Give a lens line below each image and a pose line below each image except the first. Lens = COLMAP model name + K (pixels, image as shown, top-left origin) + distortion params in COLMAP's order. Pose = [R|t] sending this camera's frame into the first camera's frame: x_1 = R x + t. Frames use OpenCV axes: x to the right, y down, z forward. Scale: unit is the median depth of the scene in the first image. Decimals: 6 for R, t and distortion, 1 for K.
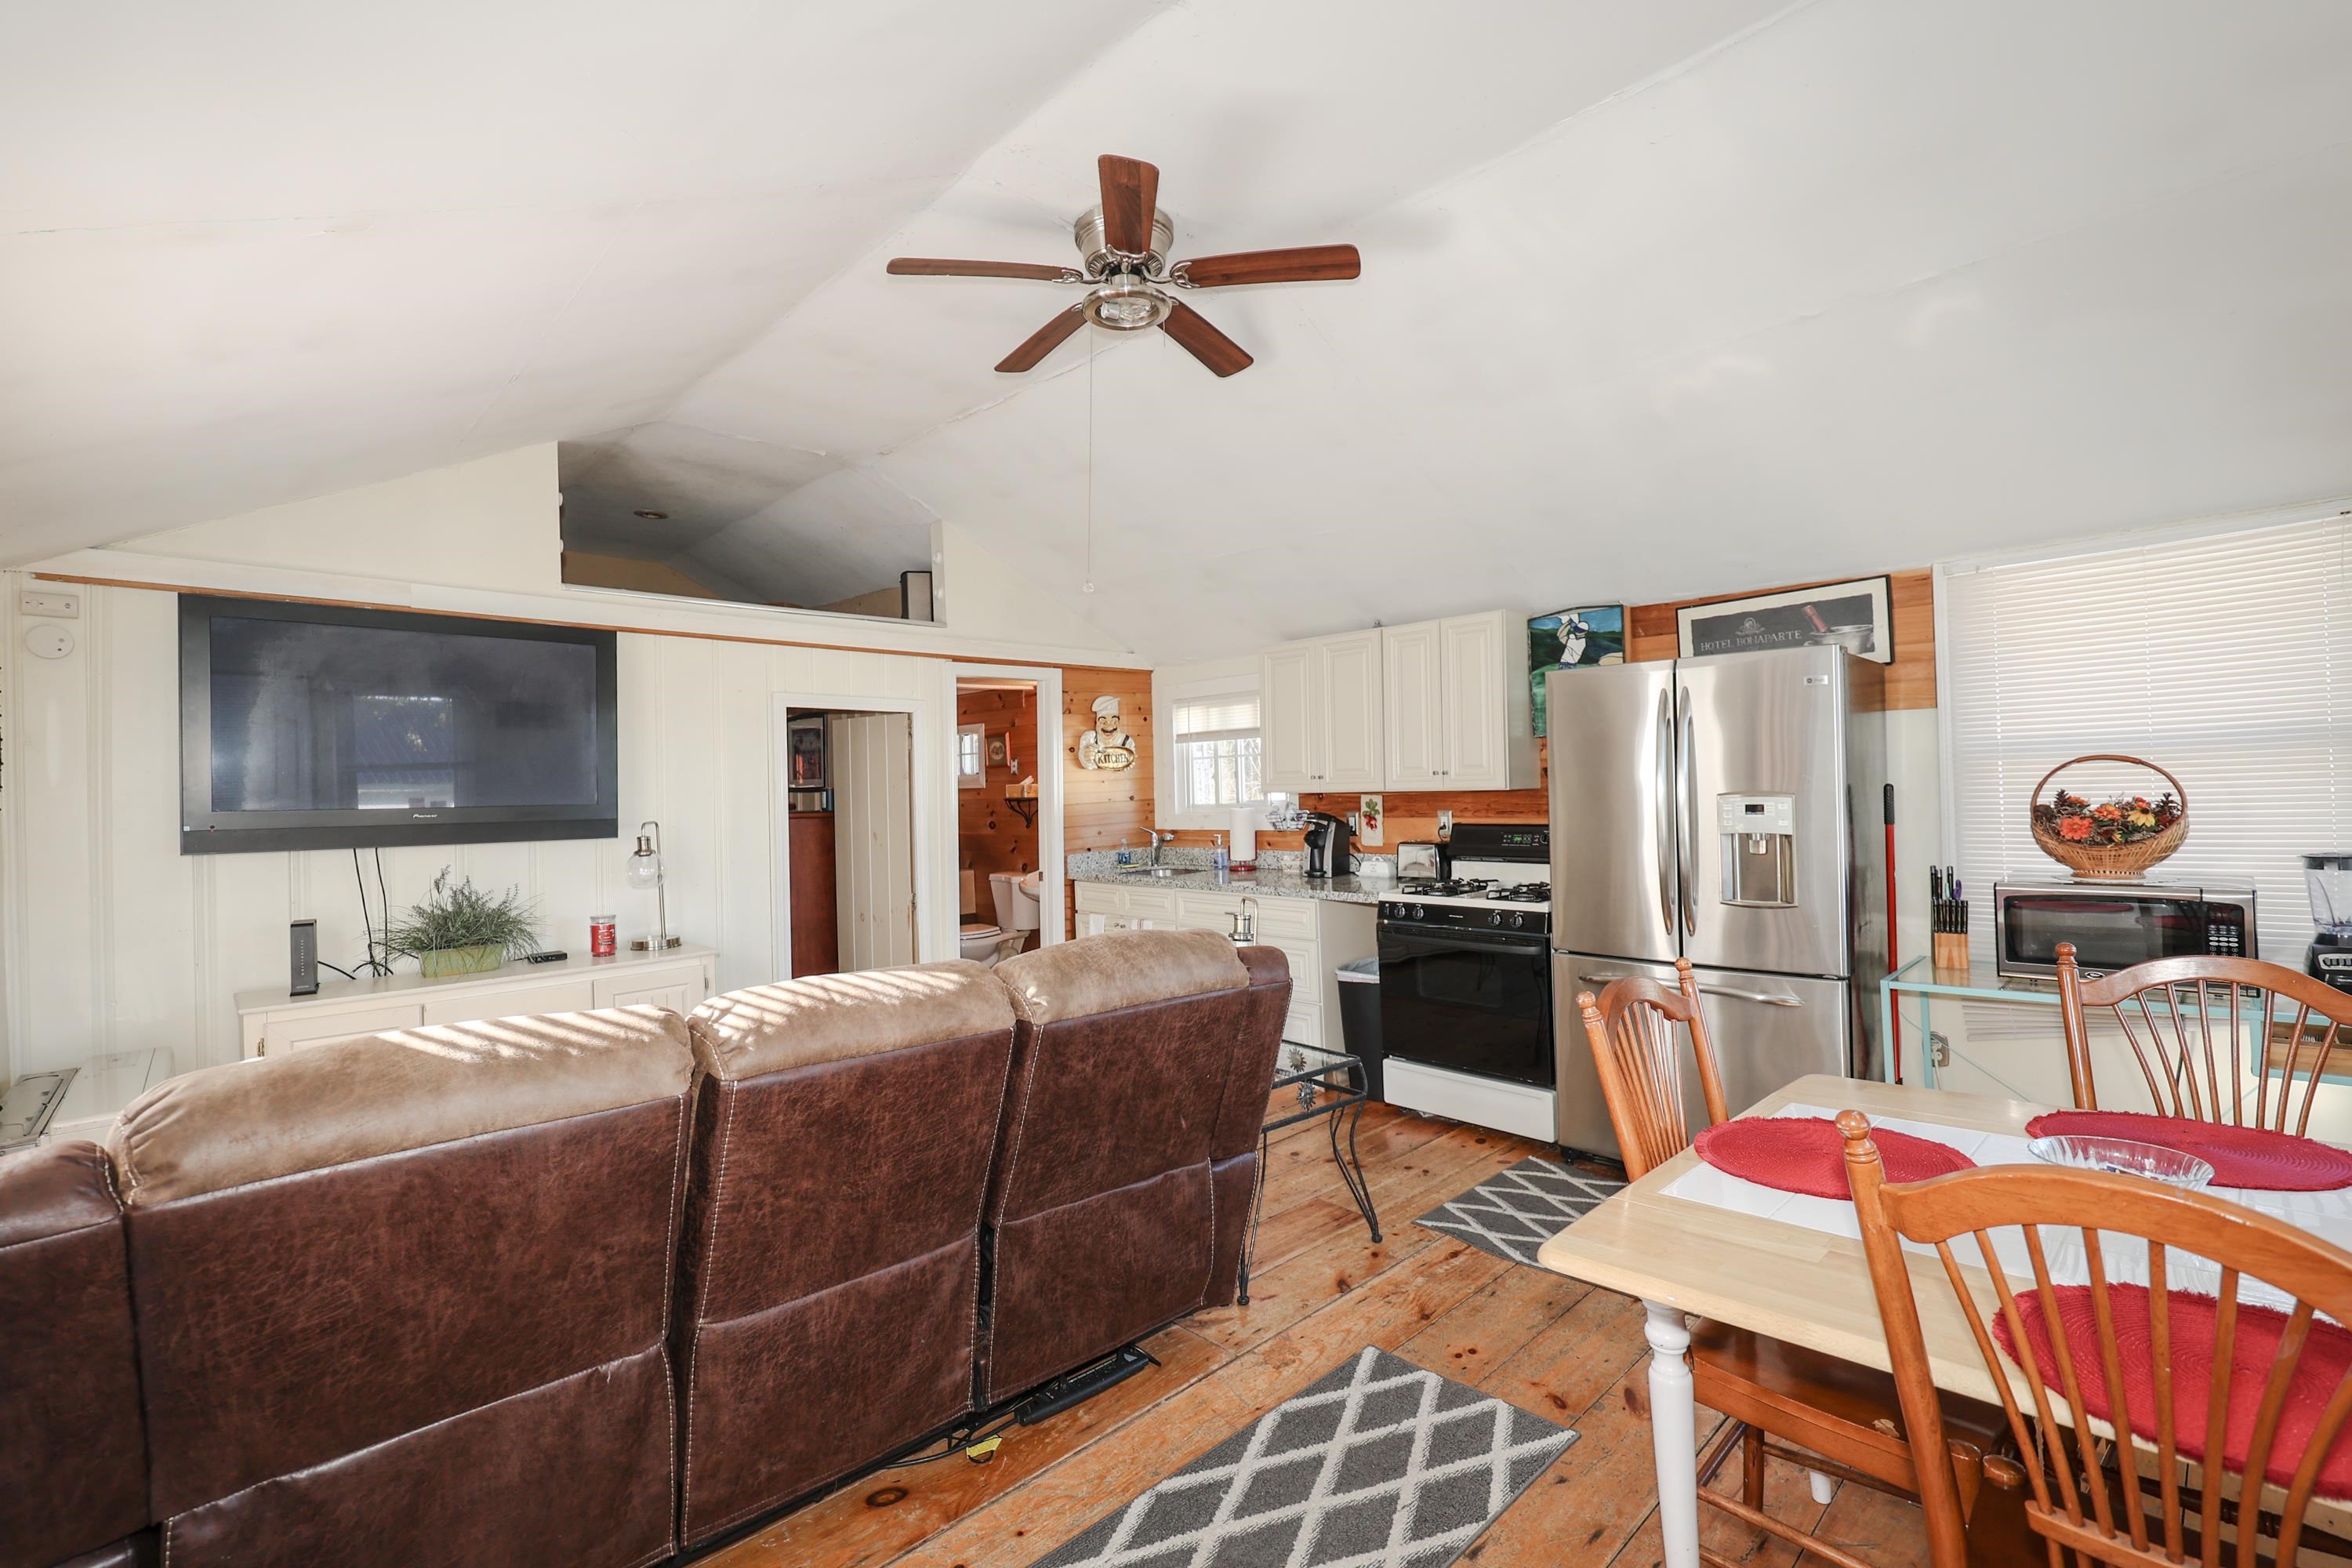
lens RADIAL K [[1048.7, 0, 1190.2], [0, 1048.7, 786.6], [0, 0, 1]] dist [0.001590, 0.000134]
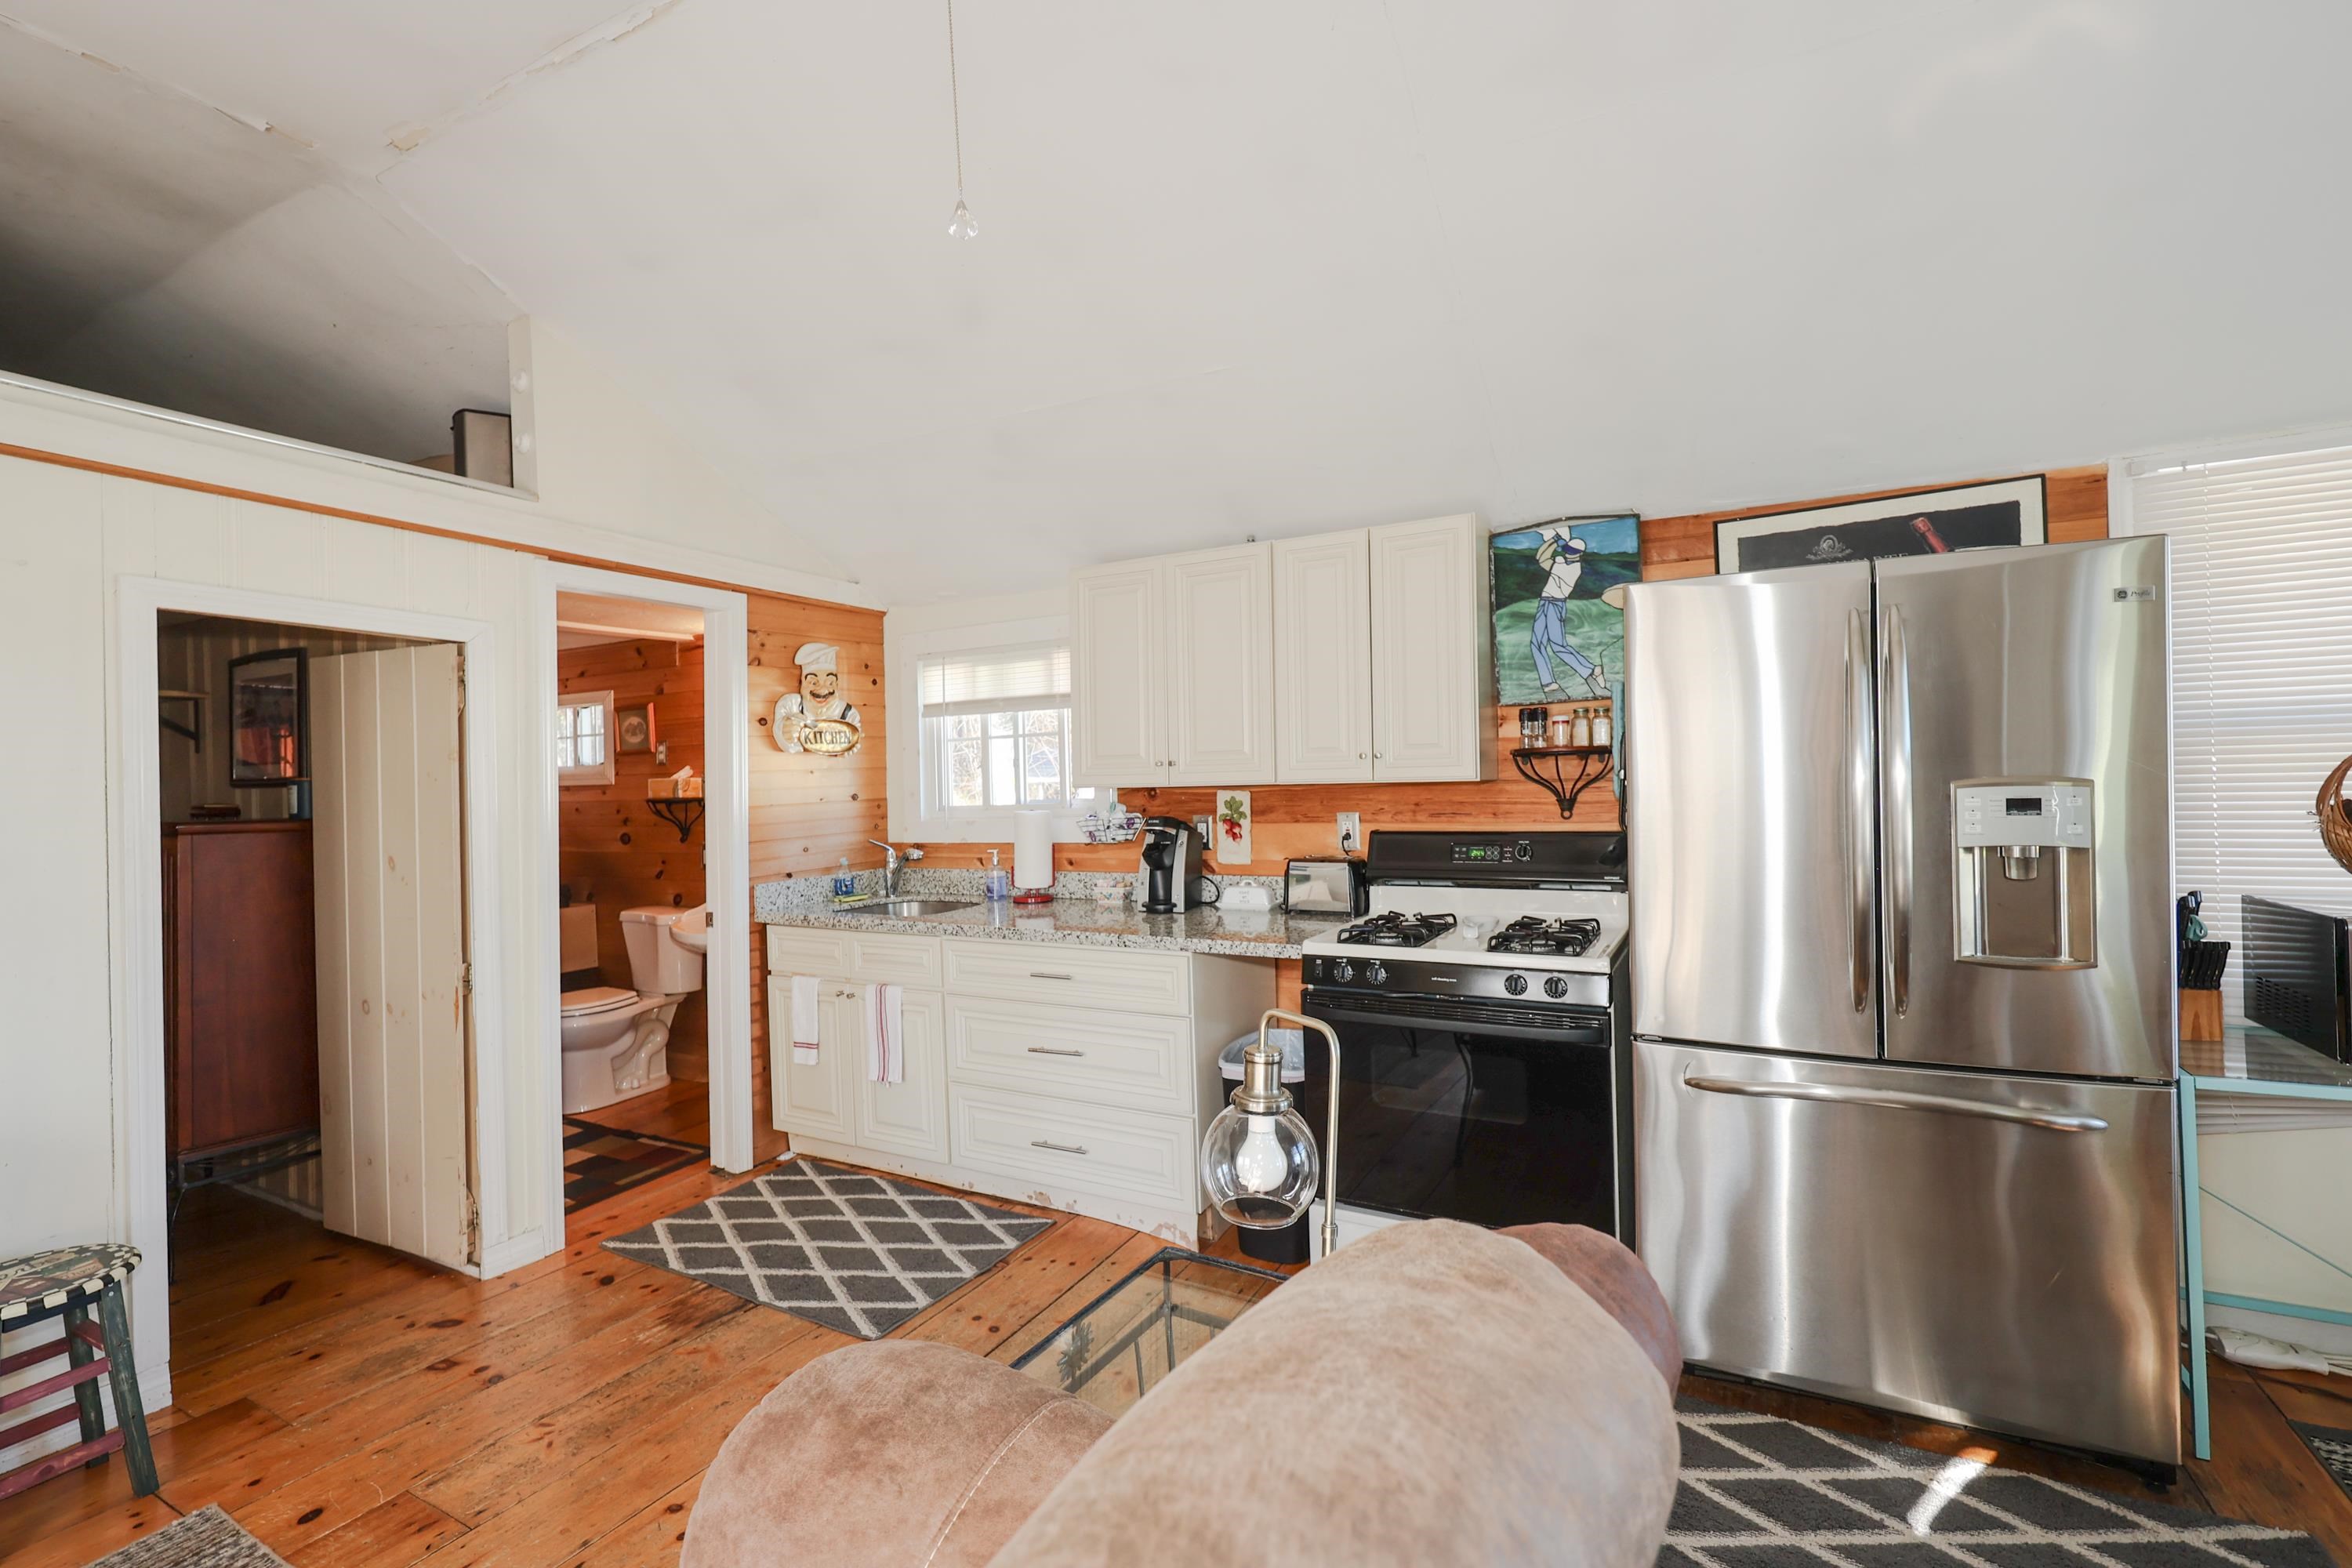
lens RADIAL K [[1025.4, 0, 1176.0], [0, 1025.4, 784.0], [0, 0, 1]] dist [-0.000685, -0.000125]
pose [[0.954079, 0.003578, 0.299532, -0.065489], [-0.001336, 0.999970, -0.007691, 0.008612], [-0.299551, 0.006938, 0.954055, 0.357531]]
